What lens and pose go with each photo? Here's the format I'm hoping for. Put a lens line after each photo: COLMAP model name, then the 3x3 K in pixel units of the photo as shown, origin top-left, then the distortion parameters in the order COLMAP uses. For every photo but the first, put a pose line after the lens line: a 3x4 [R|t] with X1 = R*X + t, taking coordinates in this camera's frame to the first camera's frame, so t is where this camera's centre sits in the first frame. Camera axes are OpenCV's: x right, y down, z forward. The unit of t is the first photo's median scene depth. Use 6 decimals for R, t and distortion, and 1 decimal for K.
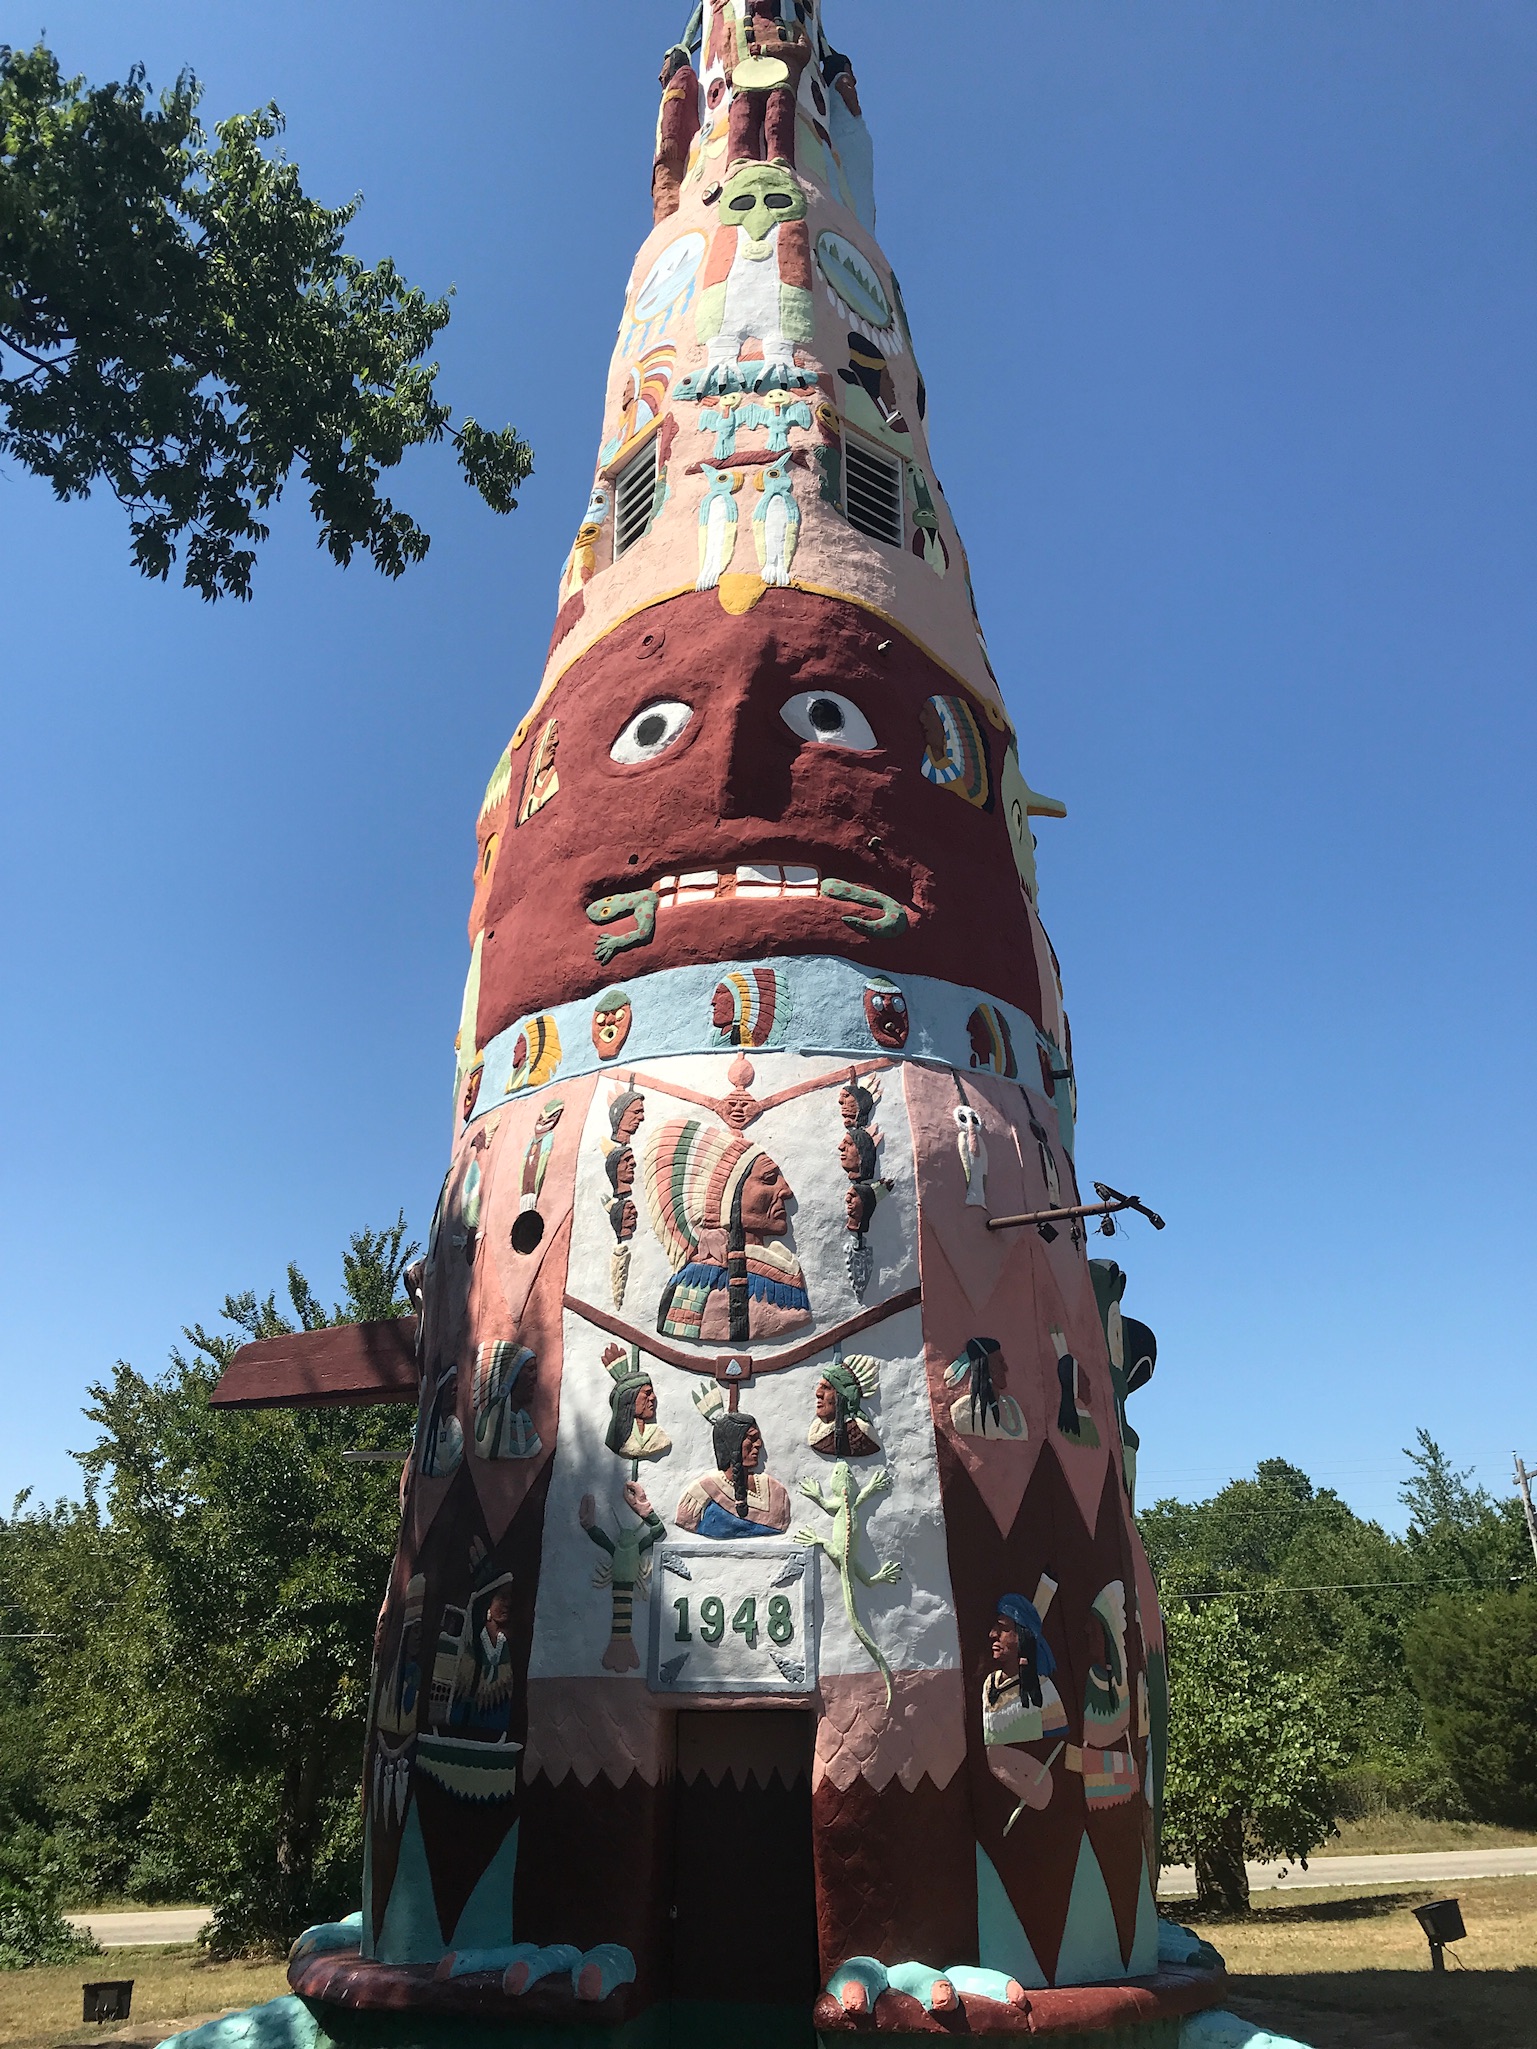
lens RADIAL K [[1740.7, 0, 768.5], [0, 1740.7, 1024.5], [0, 0, 1]] dist [0.142088, -0.390916]
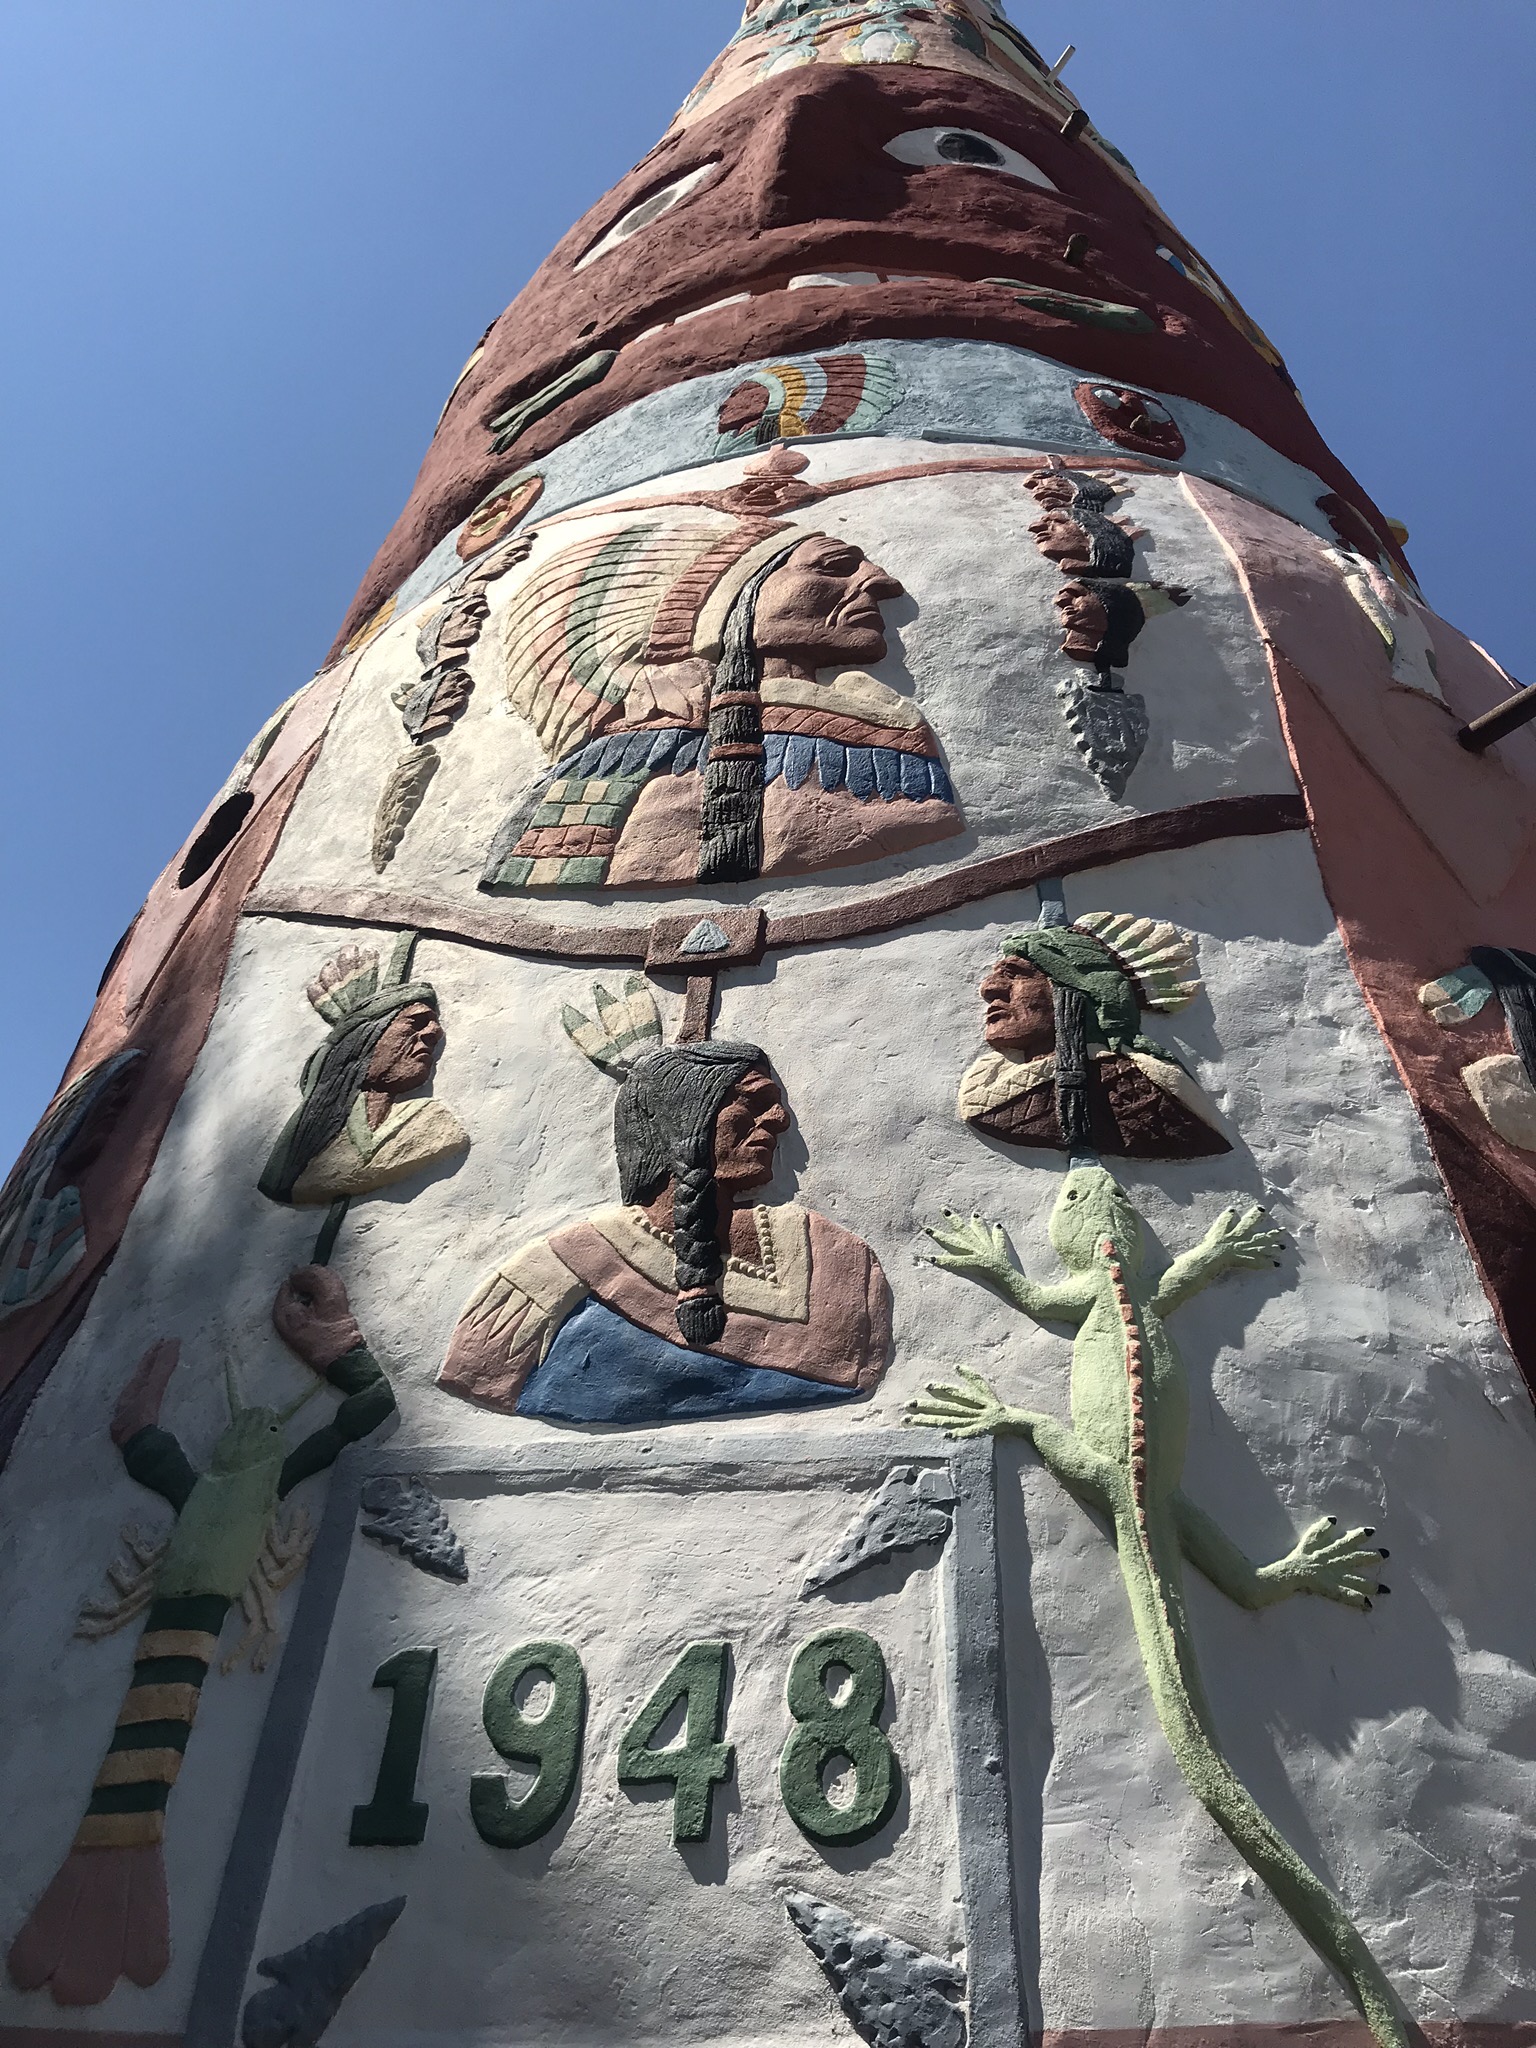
lens RADIAL K [[1678.6, 0, 768.0], [0, 1678.6, 1024.0], [0, 0, 1]] dist [0.050531, -0.058625]
pose [[0.996007, -0.016411, -0.087750, 0.015385], [-0.014925, 0.938511, -0.344925, 0.297823], [0.088015, 0.344858, 0.934519, 0.708589]]
